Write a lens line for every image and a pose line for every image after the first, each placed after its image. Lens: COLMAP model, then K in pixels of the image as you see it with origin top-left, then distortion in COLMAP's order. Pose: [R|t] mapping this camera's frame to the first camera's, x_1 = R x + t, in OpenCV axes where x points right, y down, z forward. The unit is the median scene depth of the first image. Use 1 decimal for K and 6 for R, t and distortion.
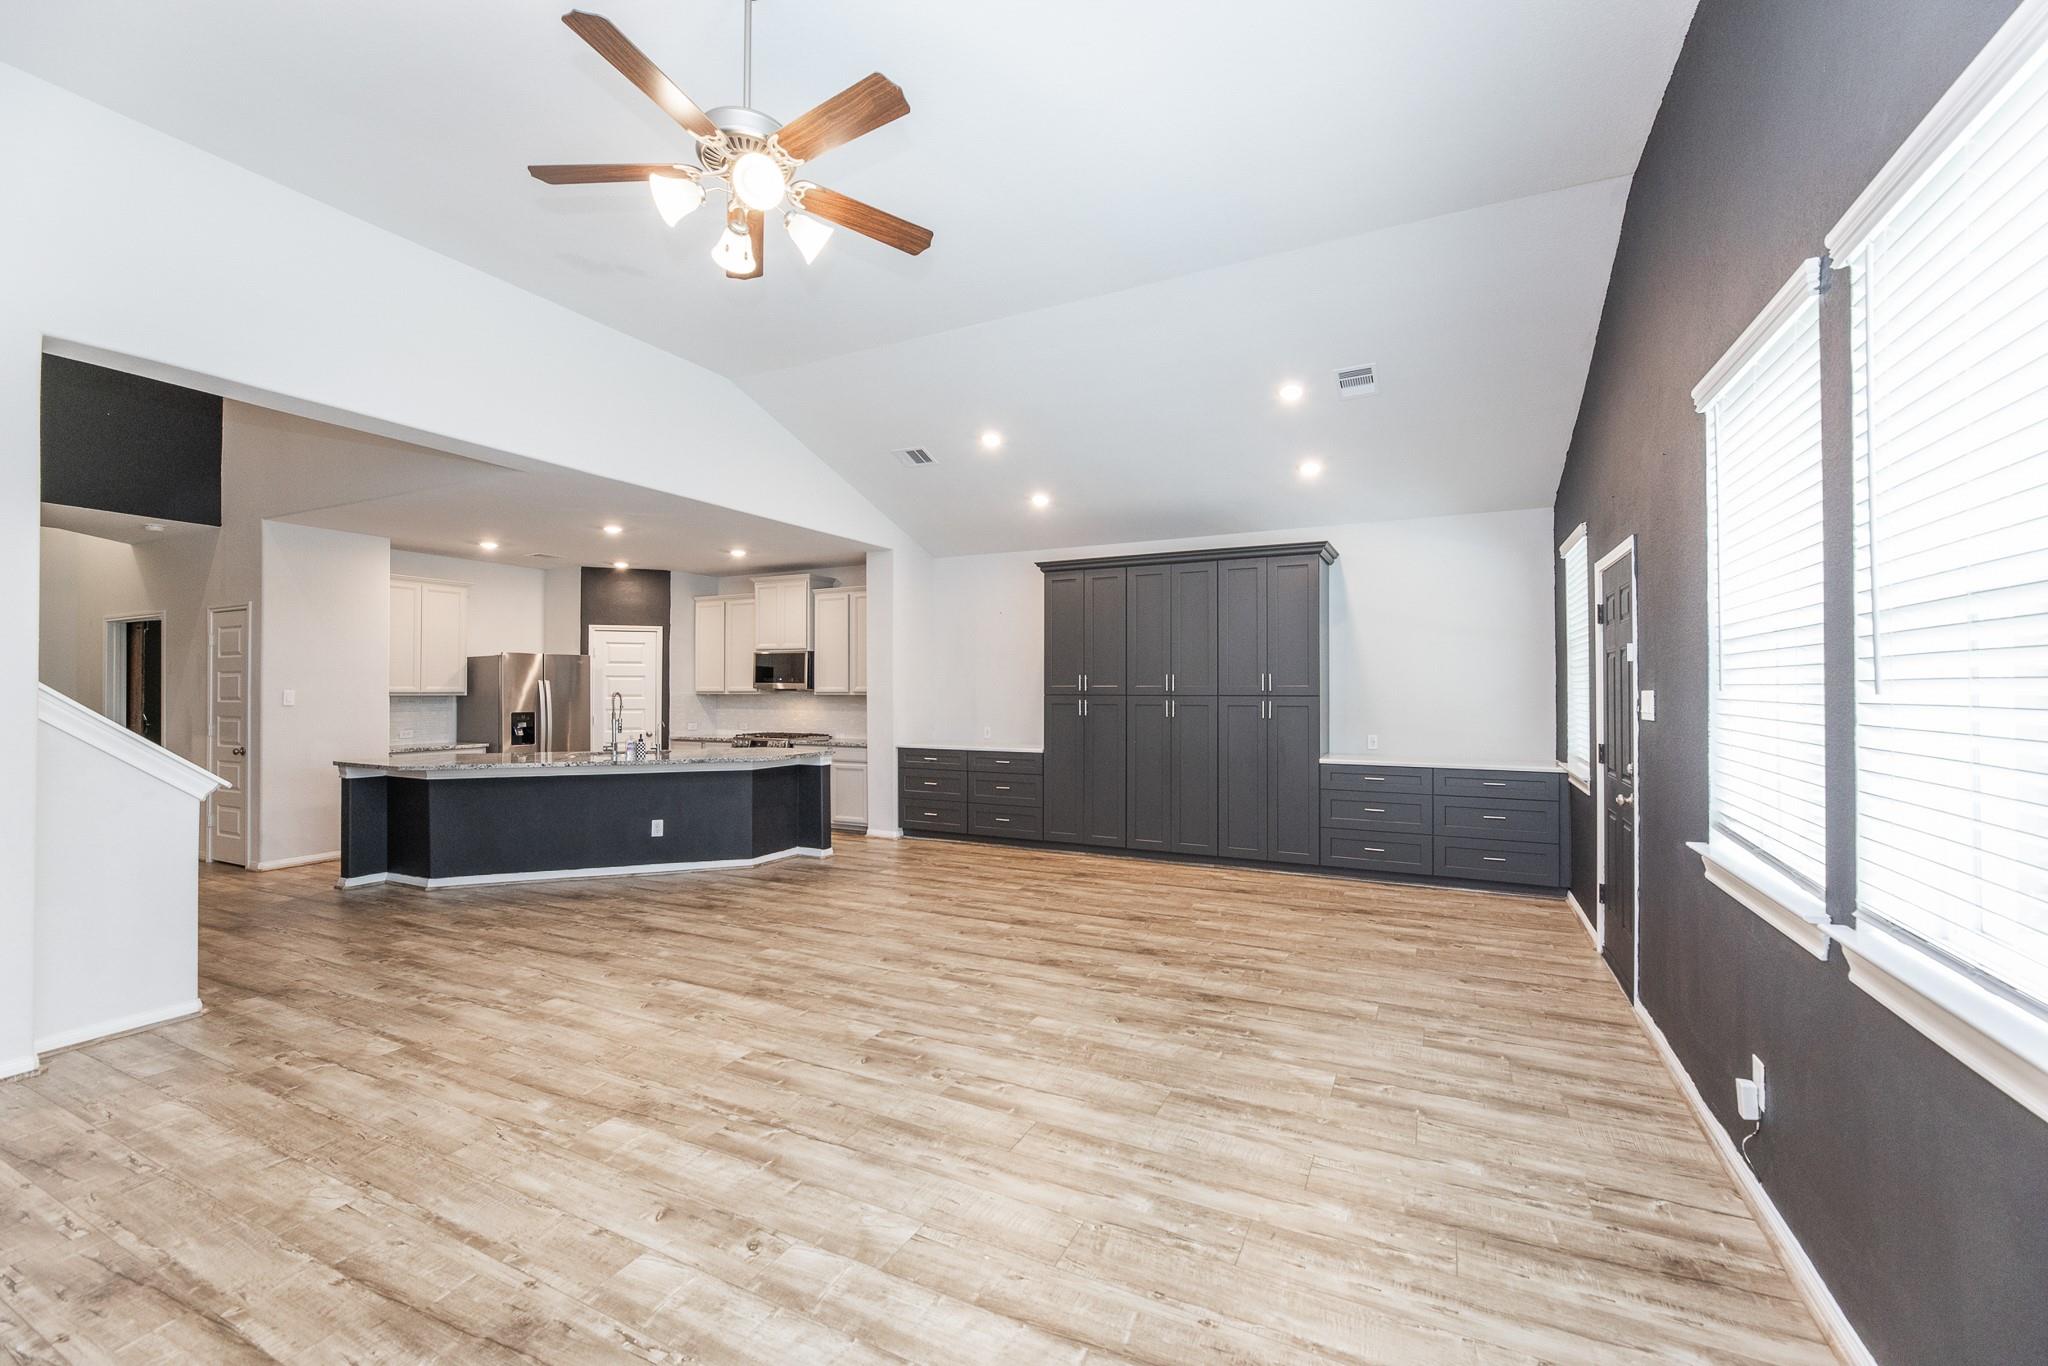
lens RADIAL K [[823.6, 0, 1037.8], [0, 823.6, 681.2], [0, 0, 1]] dist [-0.001685, 0.000033]
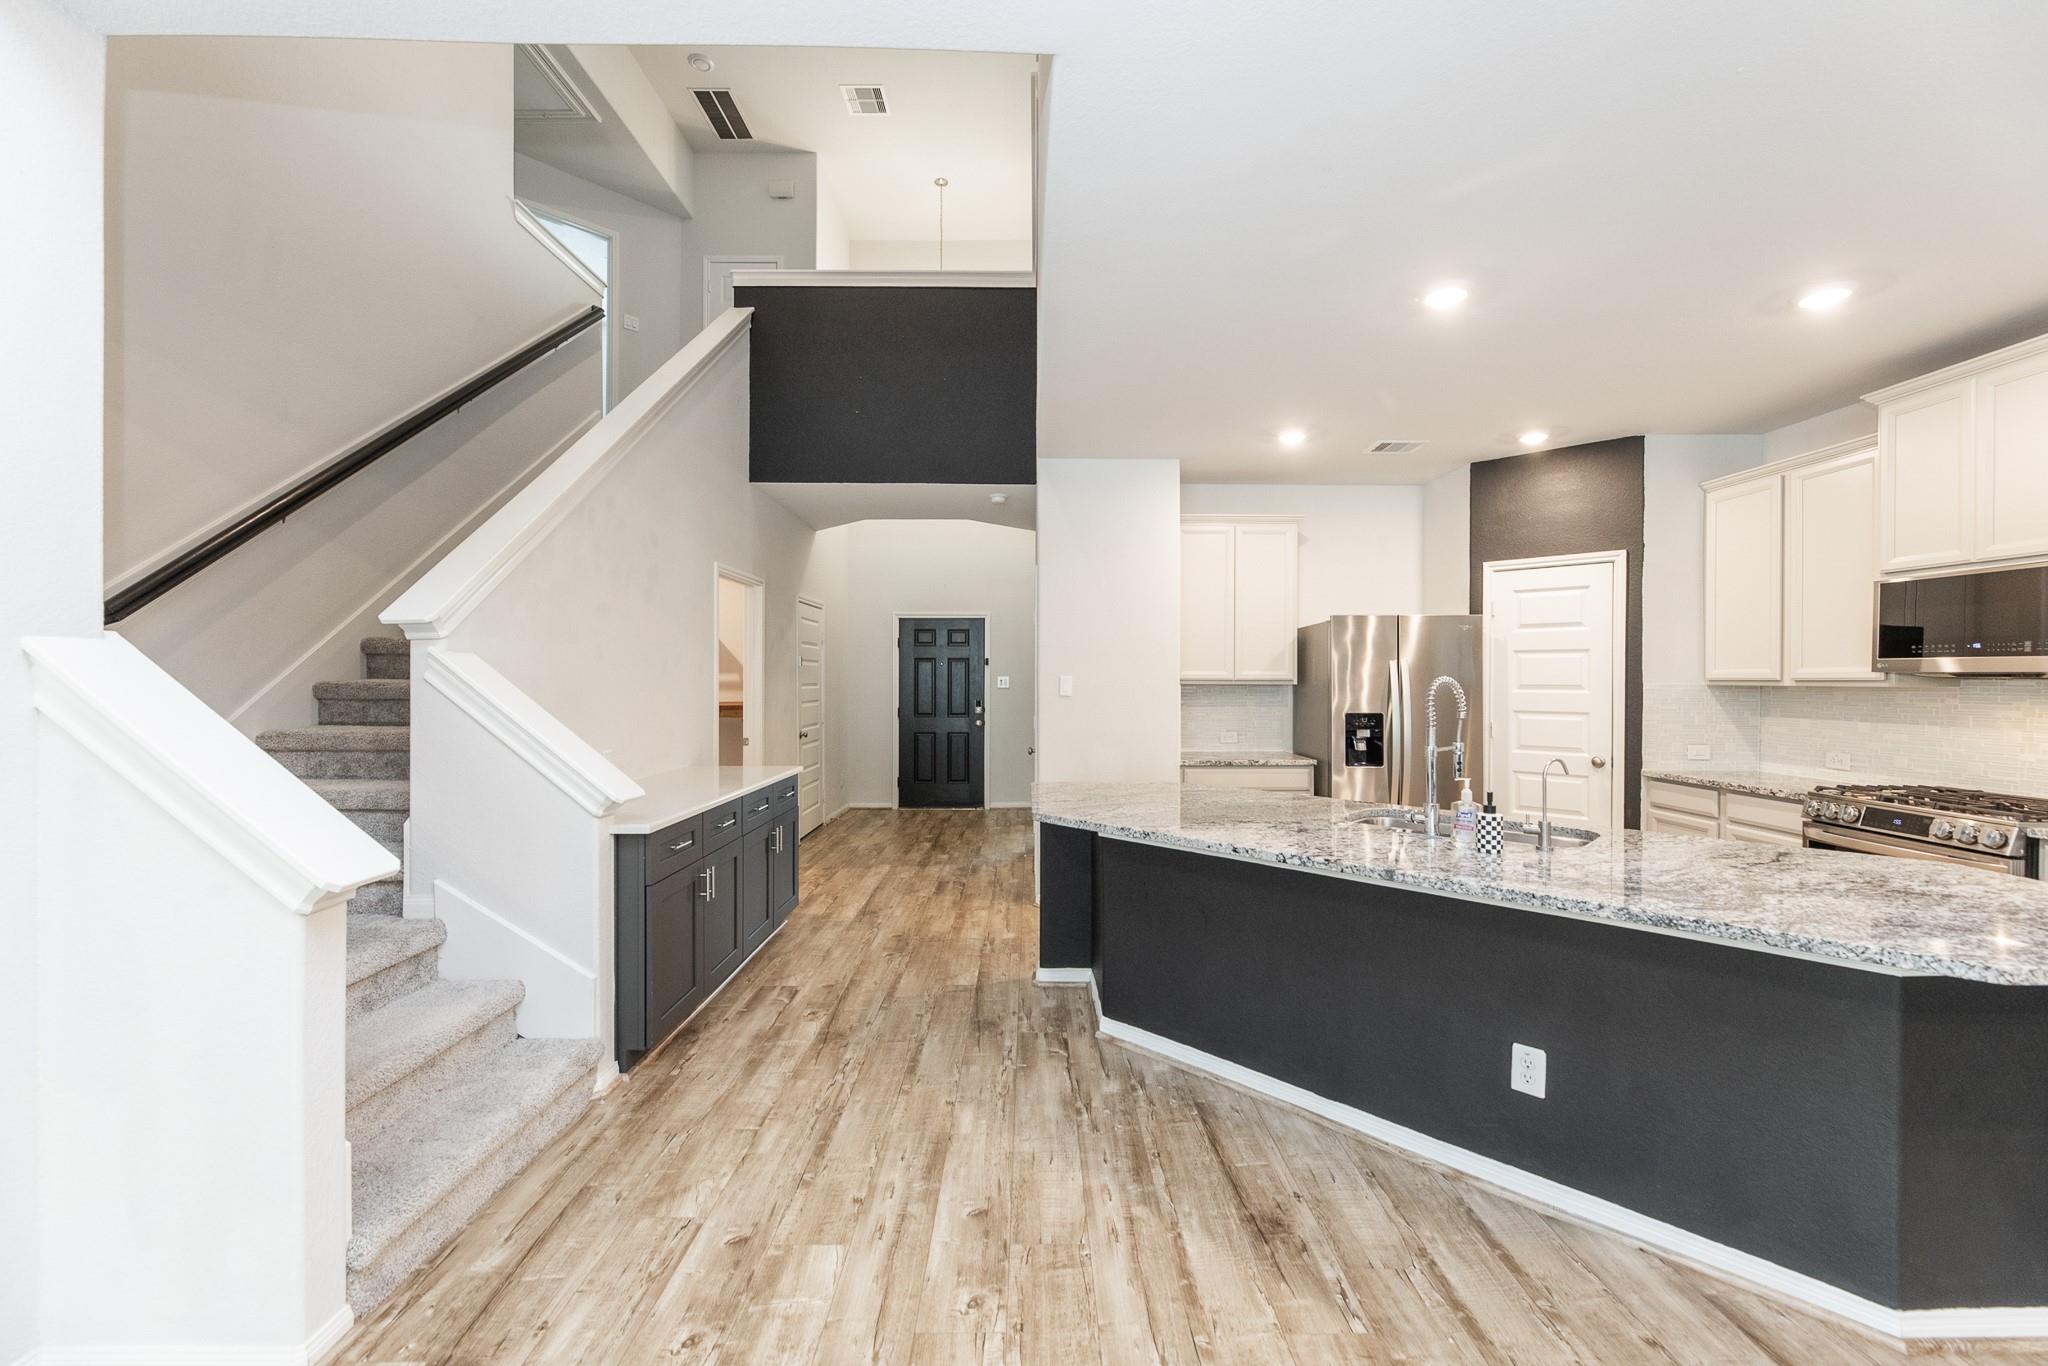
lens RADIAL K [[823.6, 0, 1037.8], [0, 823.6, 681.2], [0, 0, 1]] dist [-0.001685, 0.000033]
pose [[0.447828, 0.003873, -0.894111, -0.343677], [0.007580, 0.999938, 0.008128, 0.013675], [0.894088, -0.010417, 0.447771, 0.927324]]
